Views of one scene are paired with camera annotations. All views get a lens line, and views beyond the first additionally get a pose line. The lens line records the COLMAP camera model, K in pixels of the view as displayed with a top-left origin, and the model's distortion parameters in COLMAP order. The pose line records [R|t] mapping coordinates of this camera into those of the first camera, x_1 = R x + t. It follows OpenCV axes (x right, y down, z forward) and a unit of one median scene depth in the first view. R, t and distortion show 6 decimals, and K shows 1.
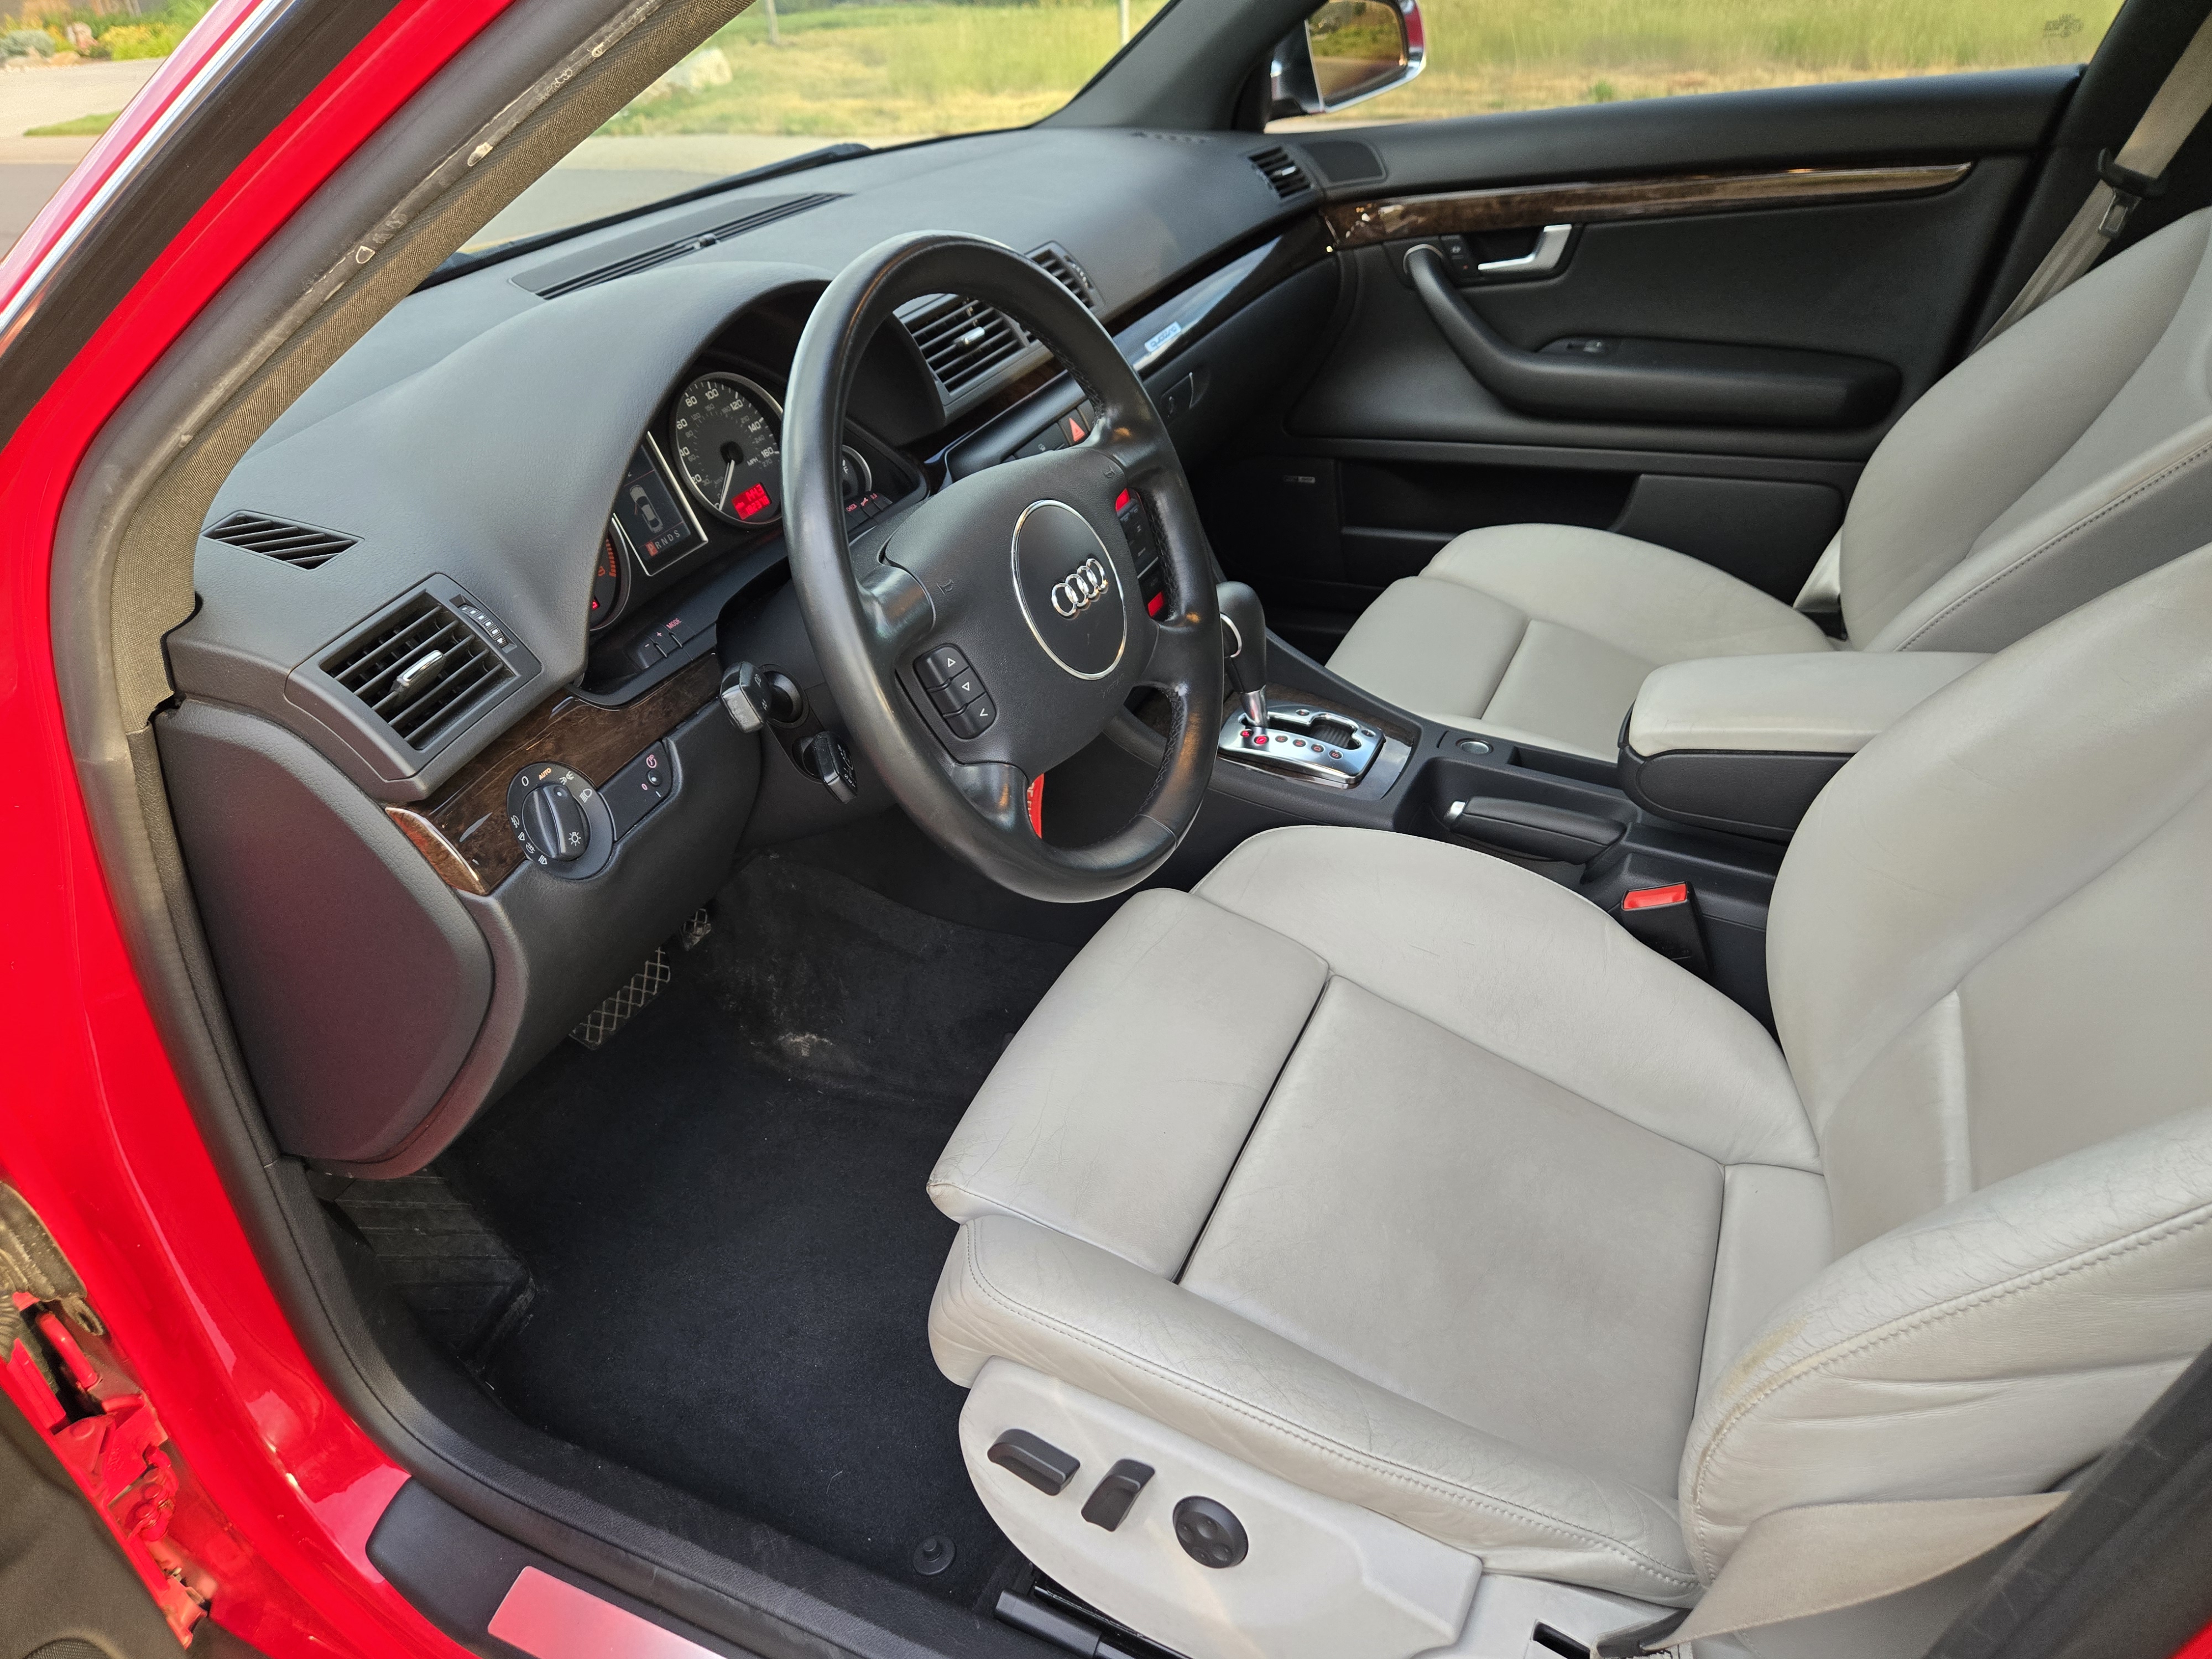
lens RADIAL K [[1481.6, 0, 1091.8], [0, 1481.6, 828.9], [0, 0, 1]] dist [0.068064, -0.060028]
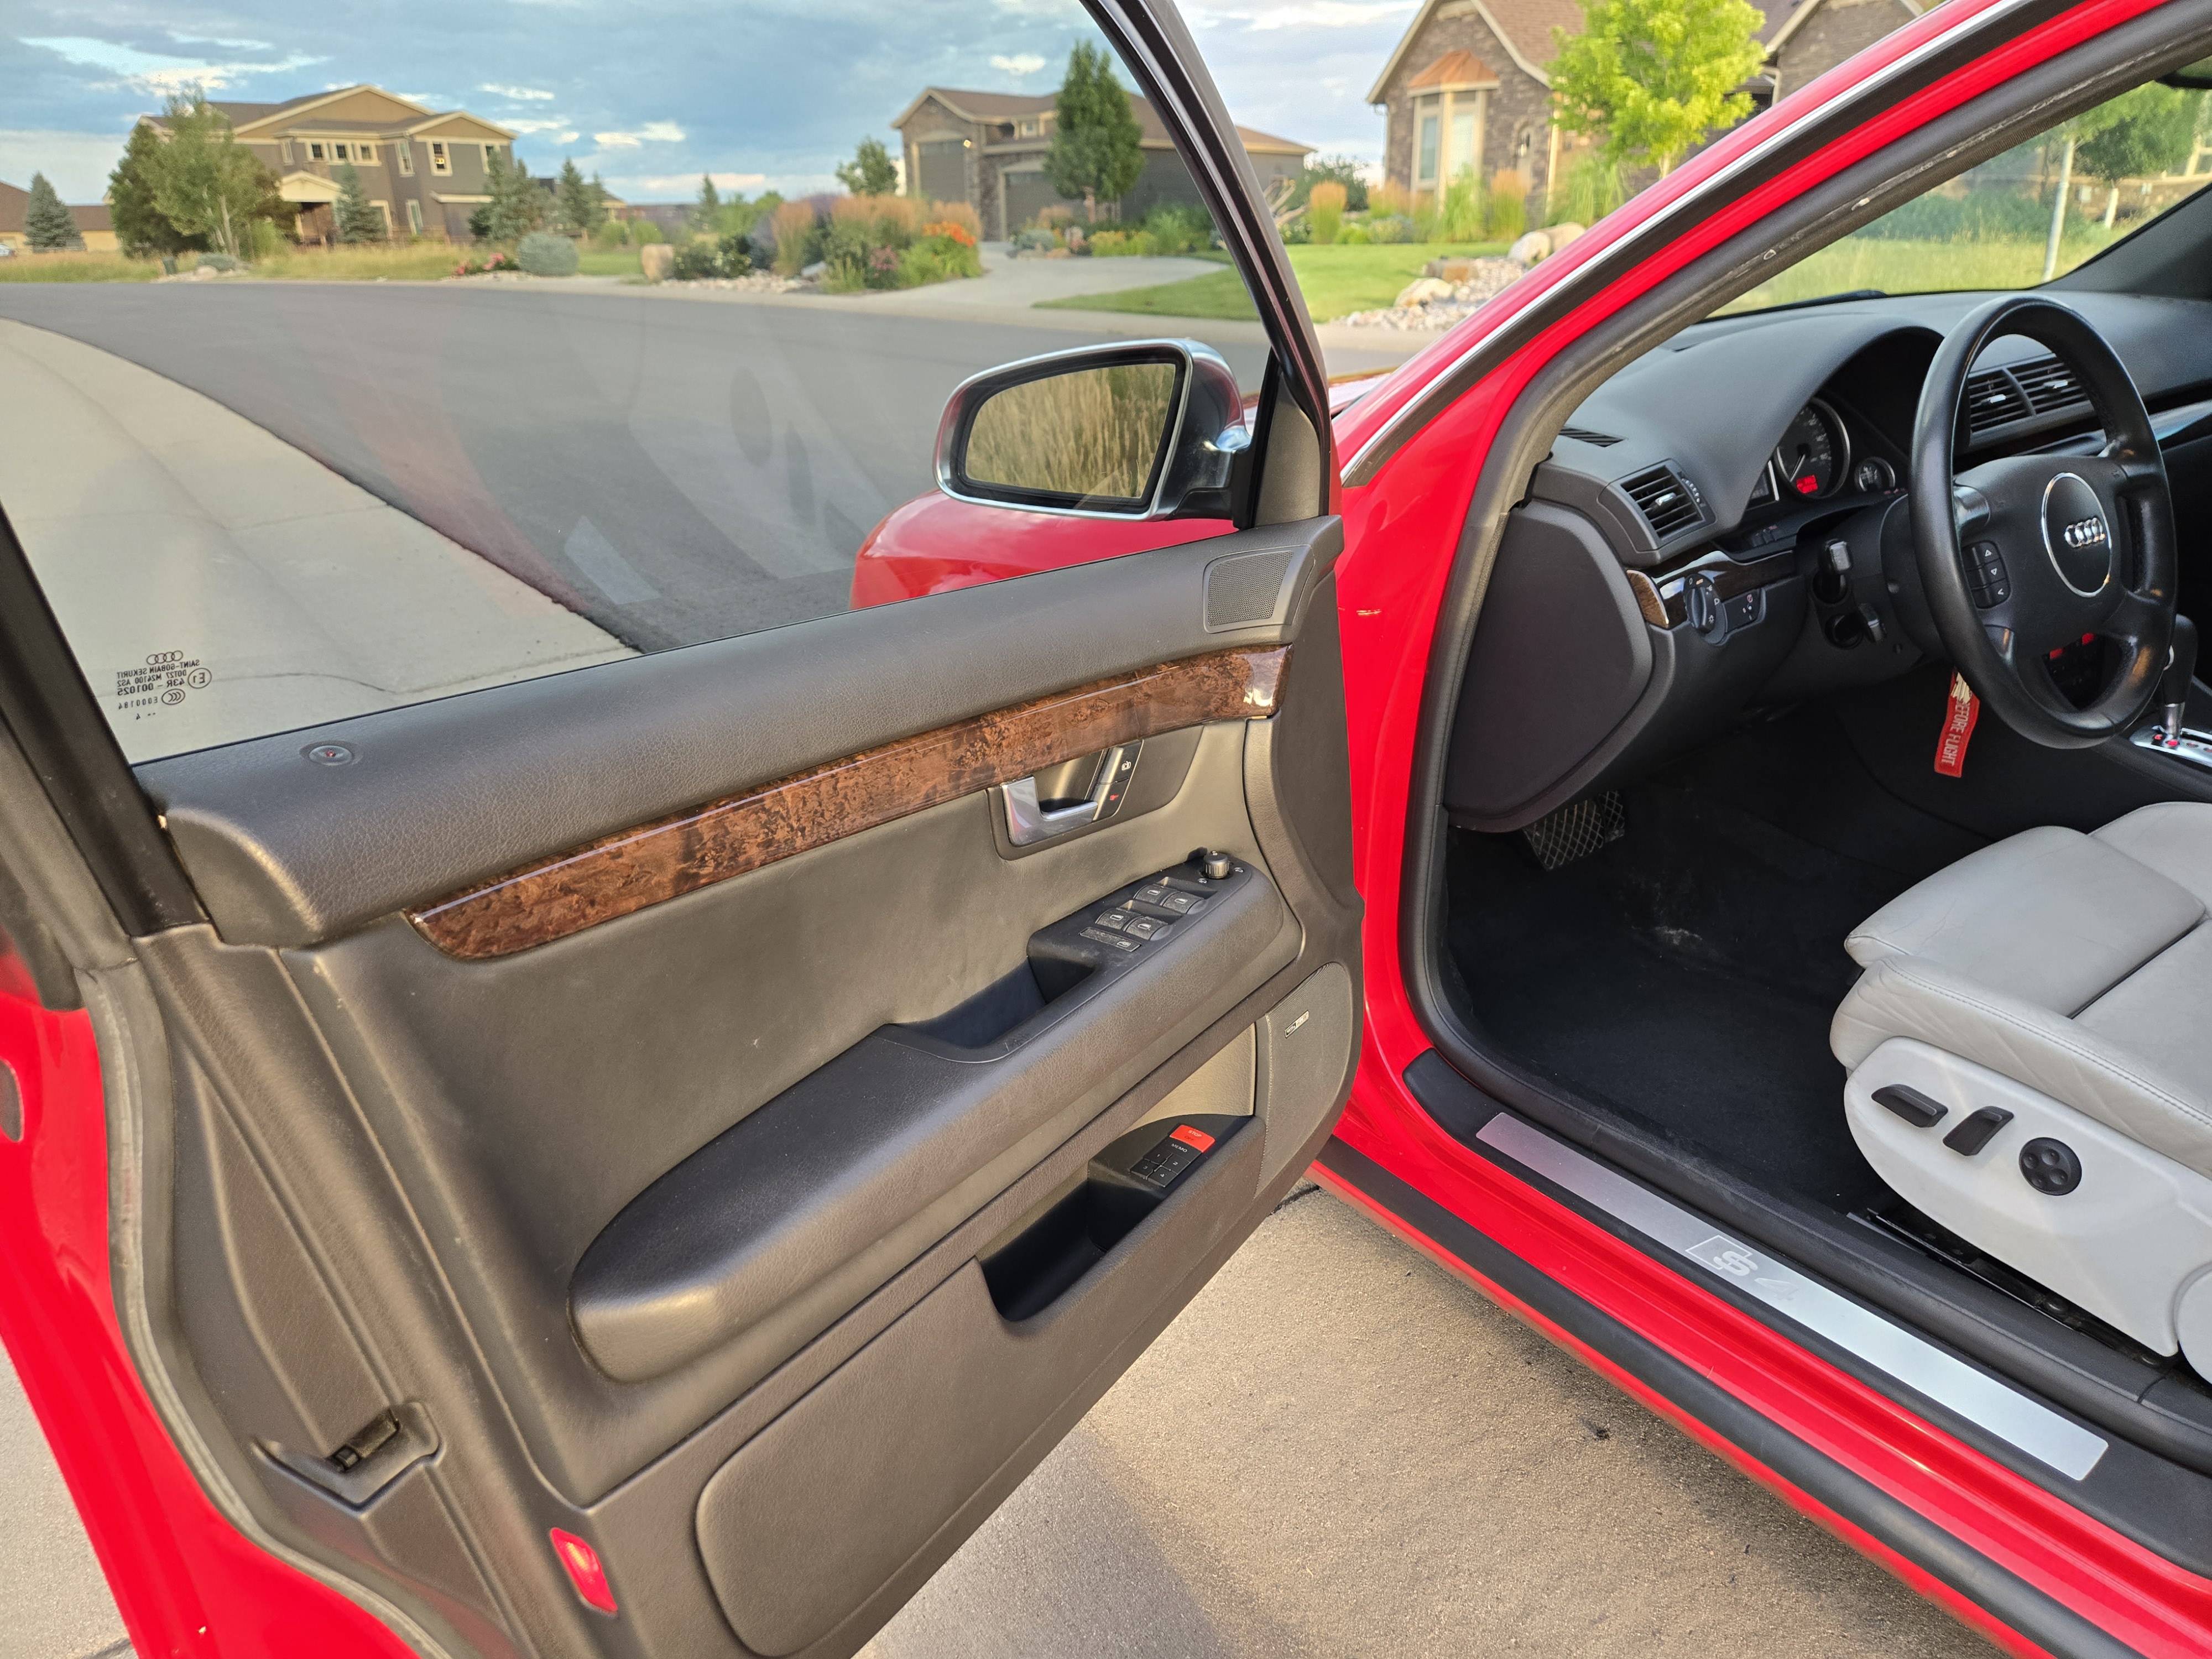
lens RADIAL K [[1481.6, 0, 1102.1], [0, 1481.6, 825.6], [0, 0, 1]] dist [0.068064, -0.060028]
pose [[0.873686, 0.212822, -0.437469, -0.143941], [-0.265089, 0.962274, -0.061289, 0.466072], [0.407921, 0.169516, 0.897142, -0.679510]]
